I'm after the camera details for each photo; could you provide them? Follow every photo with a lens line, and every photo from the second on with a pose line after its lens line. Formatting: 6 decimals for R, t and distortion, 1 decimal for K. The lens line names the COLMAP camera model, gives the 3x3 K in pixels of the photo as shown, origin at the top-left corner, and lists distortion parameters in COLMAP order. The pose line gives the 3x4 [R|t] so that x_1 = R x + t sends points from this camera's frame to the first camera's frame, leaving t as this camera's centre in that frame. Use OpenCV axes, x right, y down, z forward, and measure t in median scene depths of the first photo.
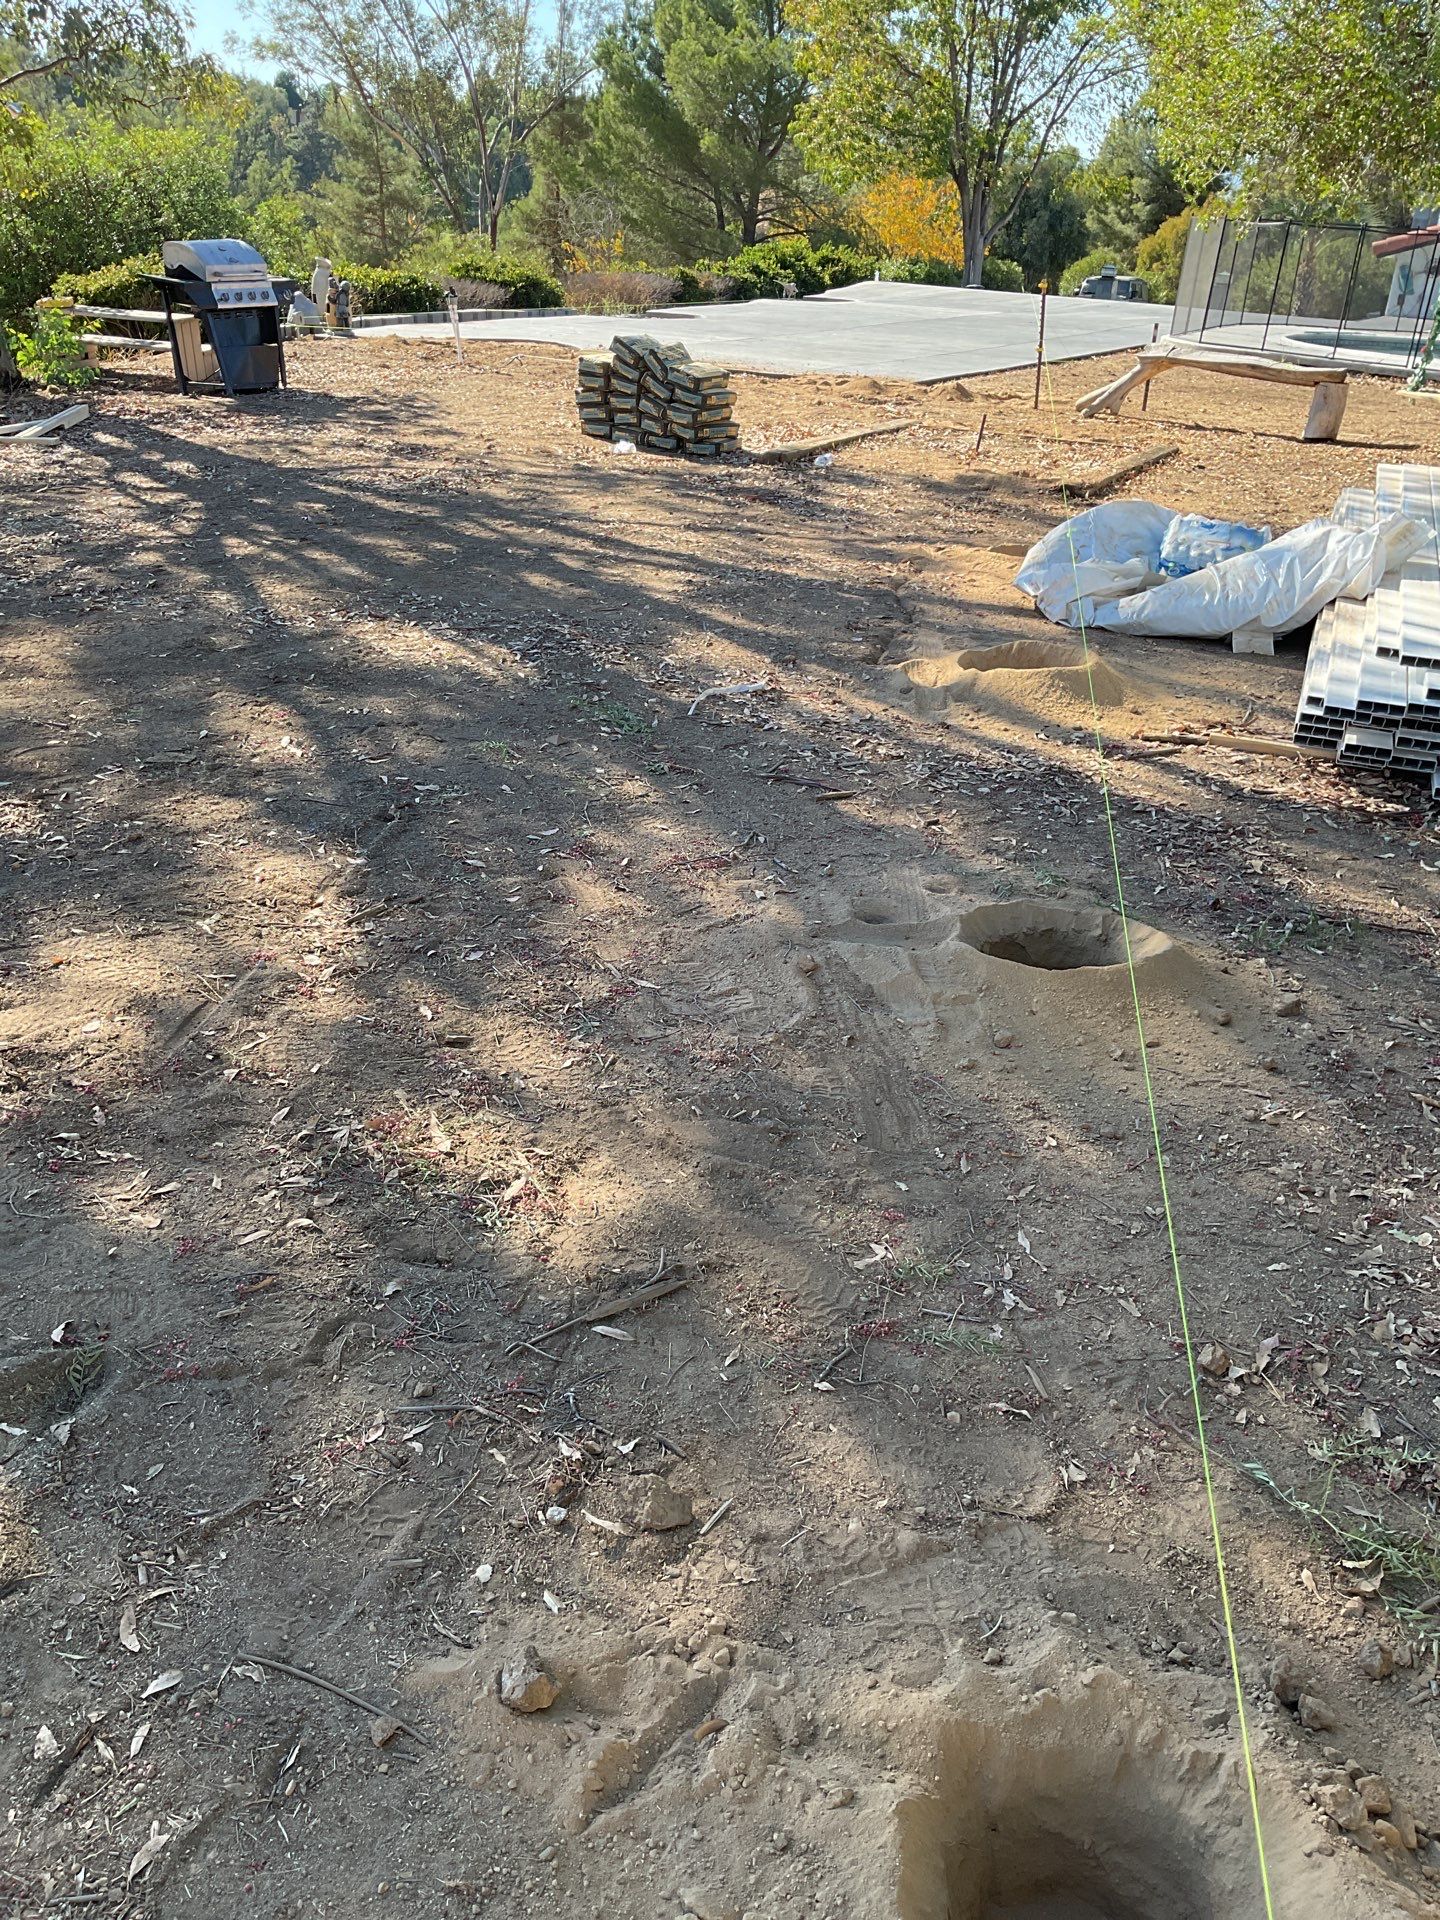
lens RADIAL K [[1731.9, 0, 720.0], [0, 1731.9, 960.0], [0, 0, 1]] dist [0.029281, -0.025204]
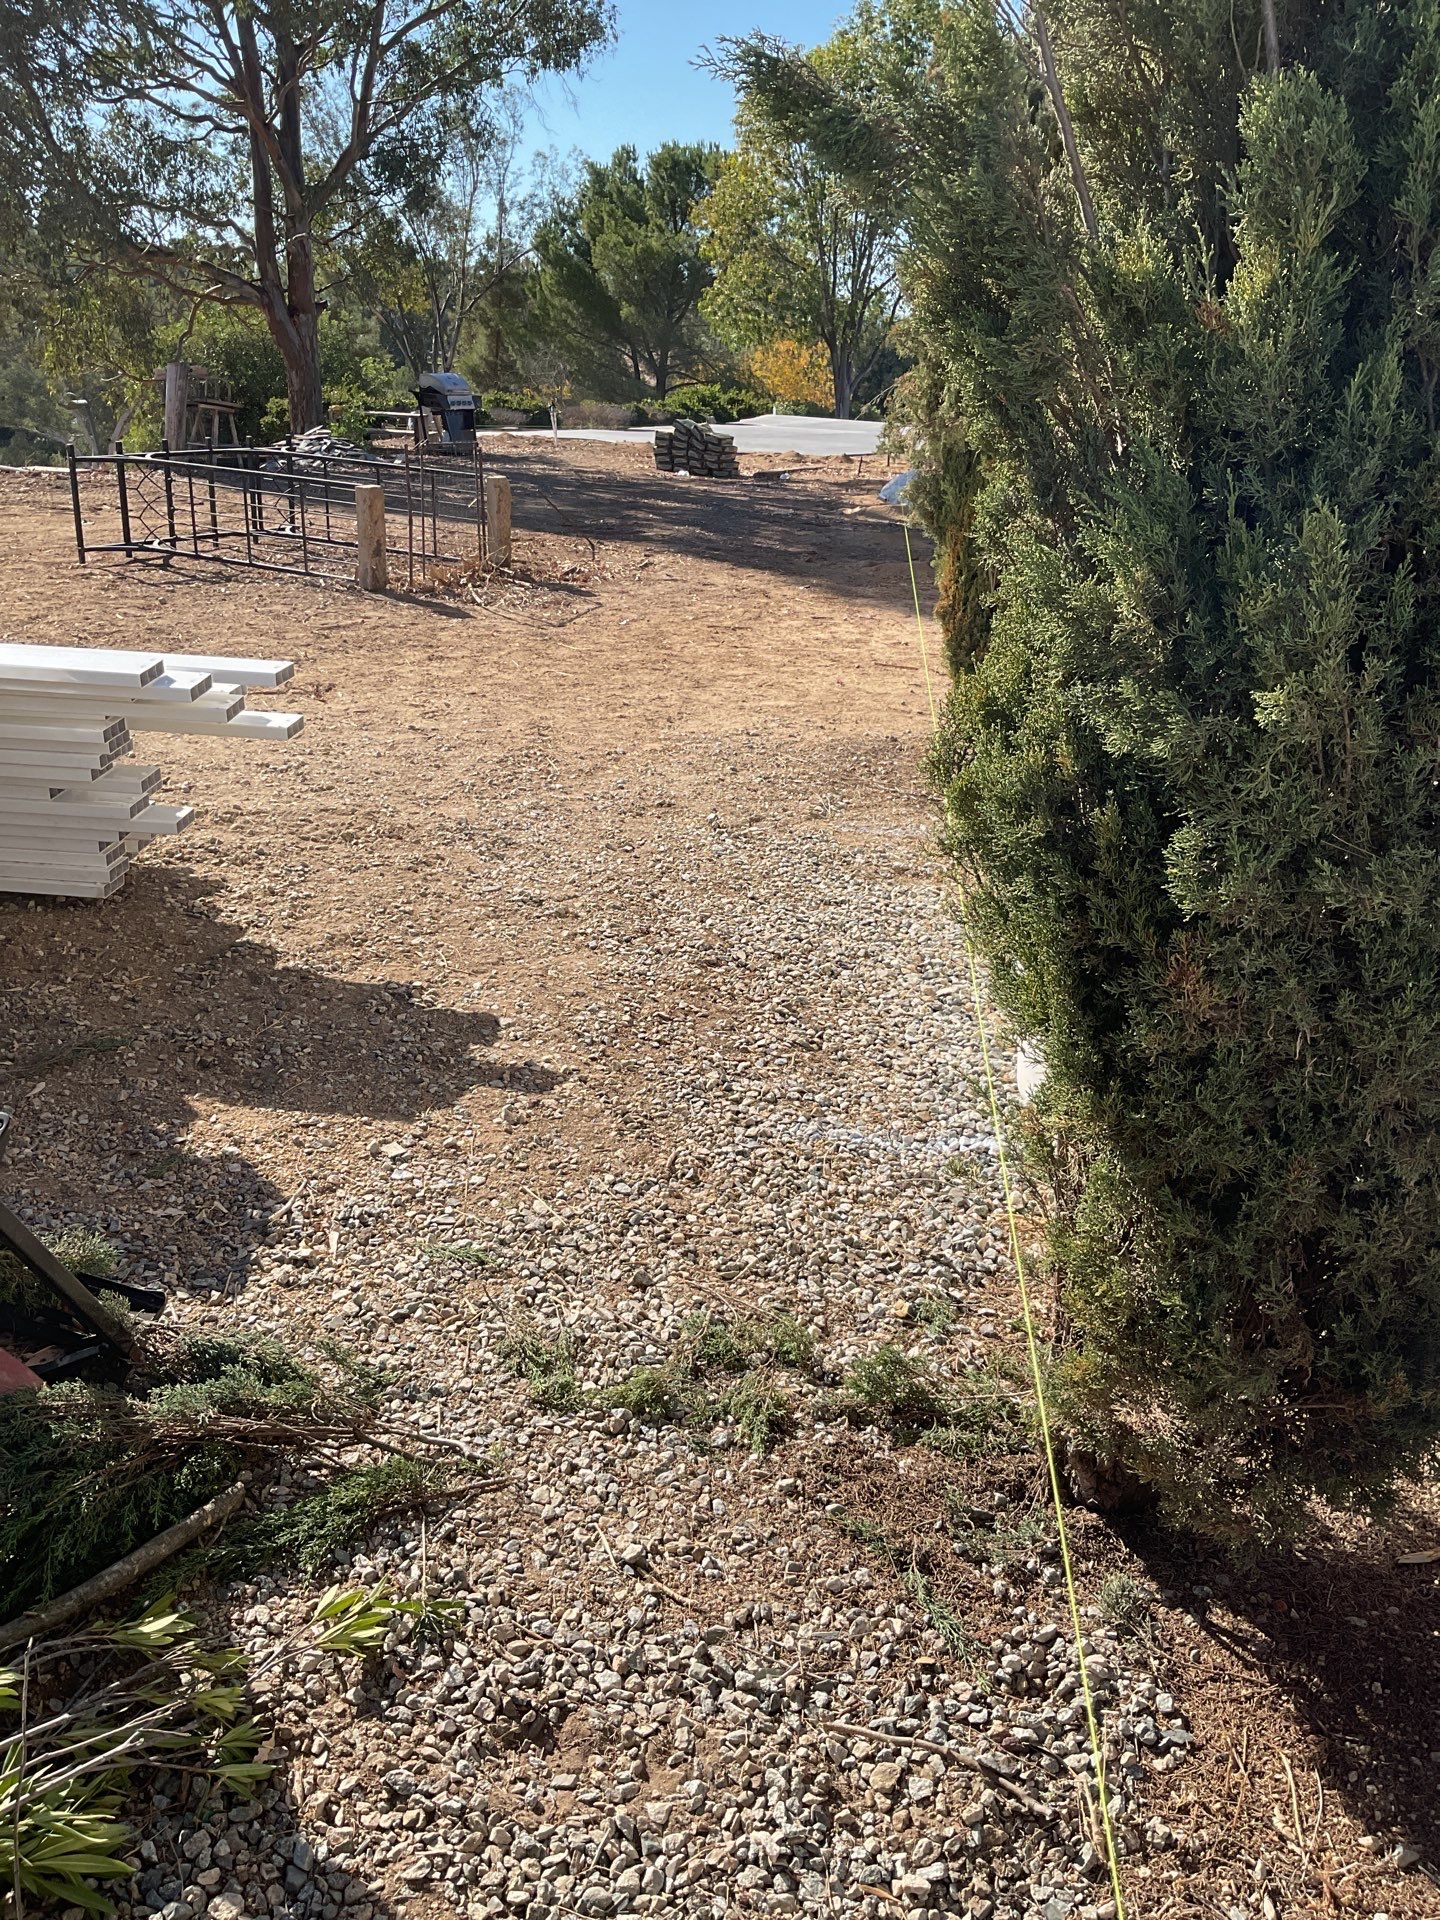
lens RADIAL K [[1649.4, 0, 720.0], [0, 1649.4, 960.0], [0, 0, 1]] dist [0.064888, -0.108859]
pose [[0.997648, -0.020452, 0.065421, -0.033631], [0.024637, 0.997657, -0.063825, 0.087104], [-0.063963, 0.065286, 0.995814, -0.194901]]
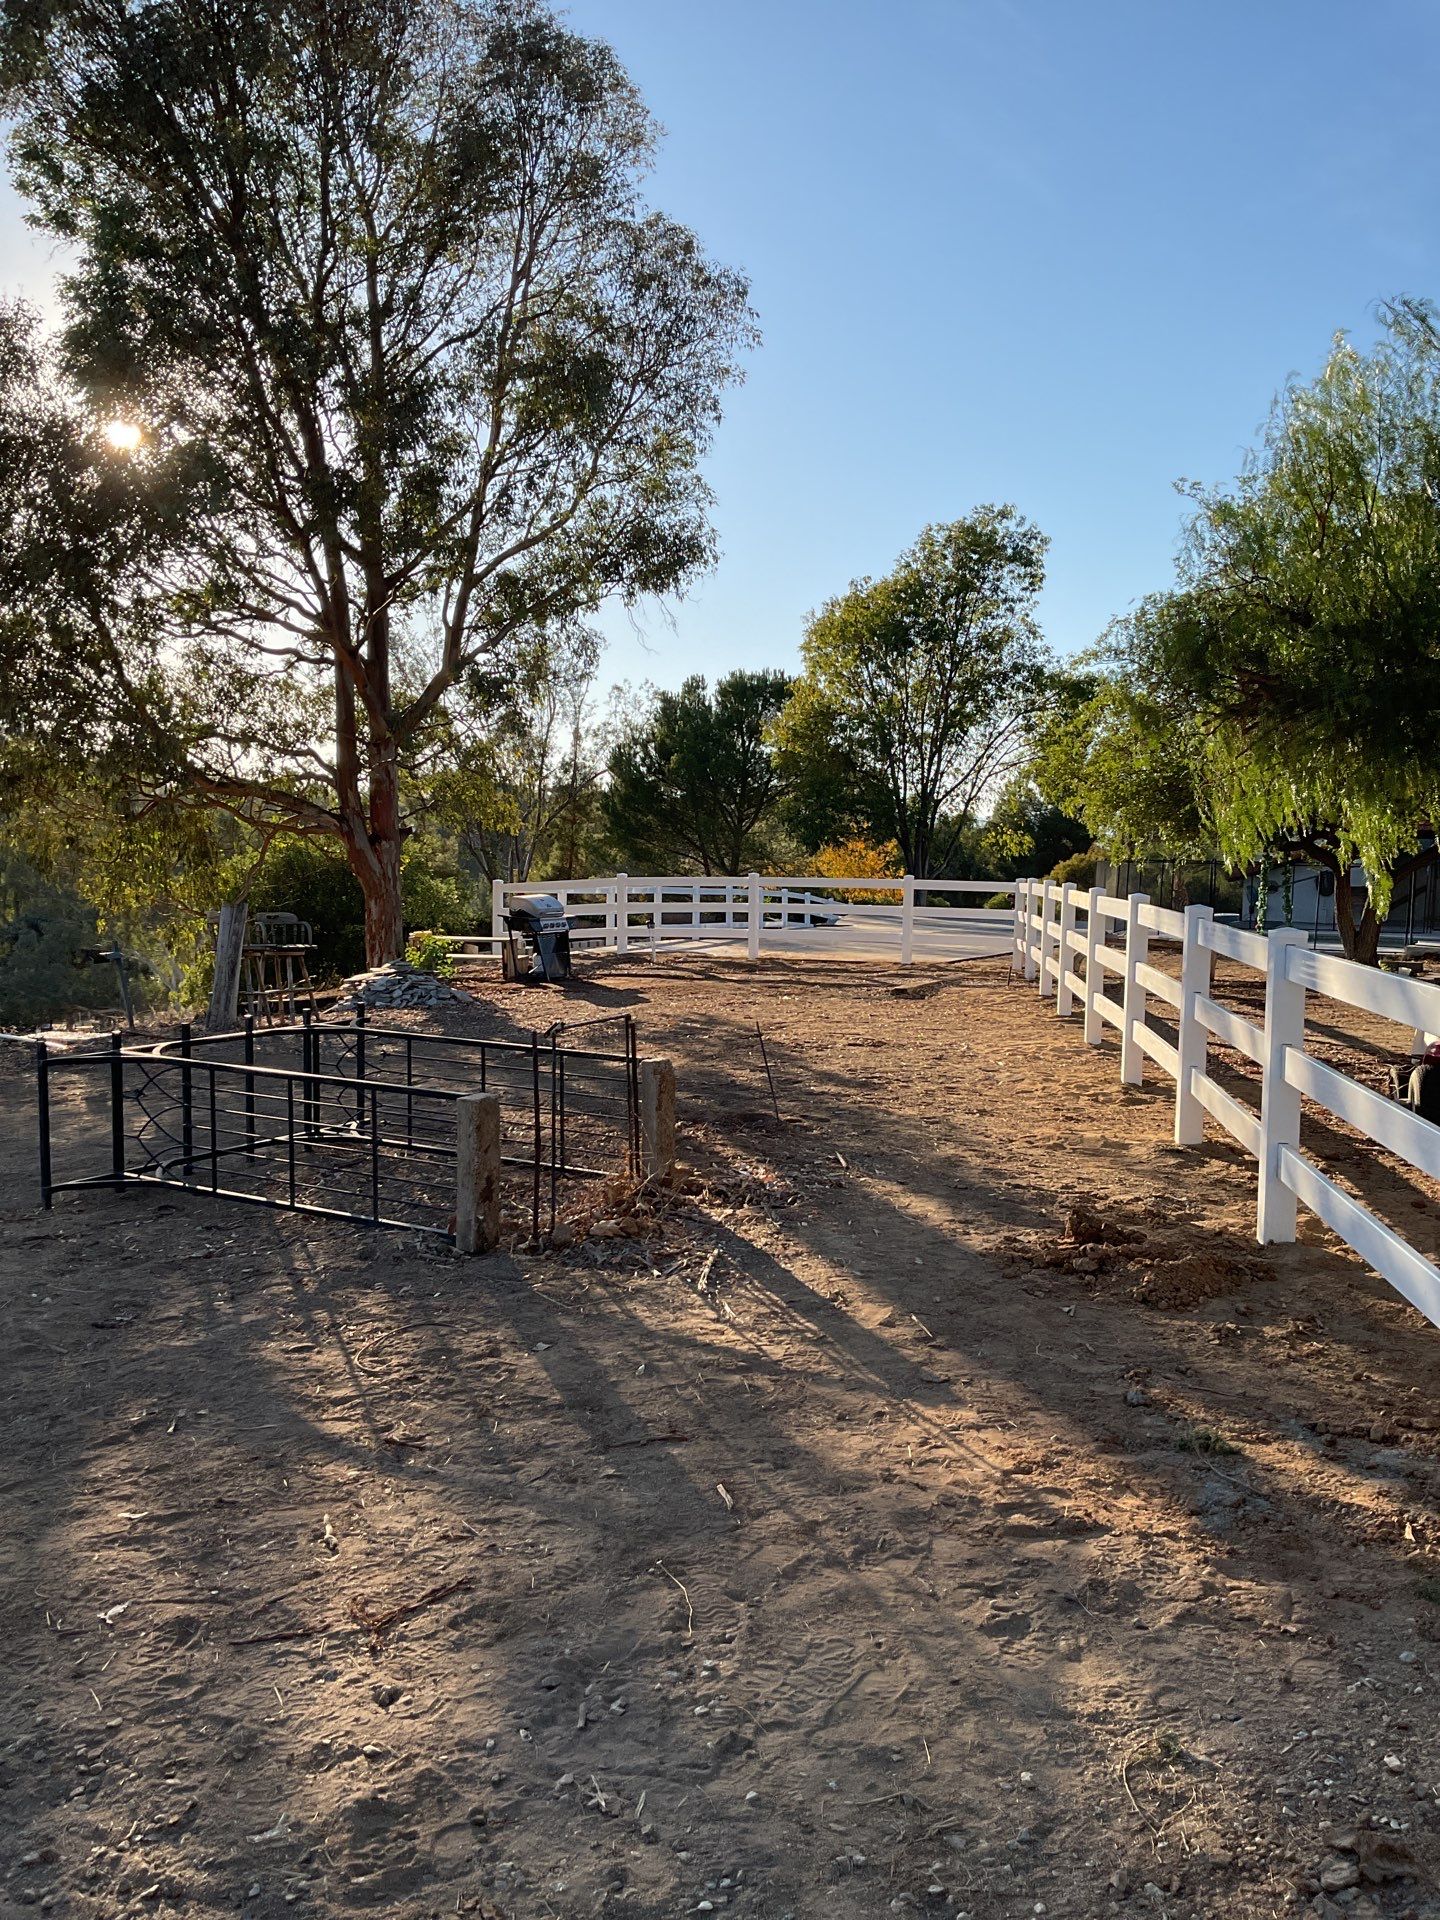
lens RADIAL K [[1649.4, 0, 720.0], [0, 1649.4, 960.0], [0, 0, 1]] dist [0.064888, -0.108859]
pose [[0.998649, -0.038648, 0.034730, -0.045830], [0.048272, 0.937401, -0.344891, 0.054234], [-0.019226, 0.346101, 0.938000, -0.126561]]
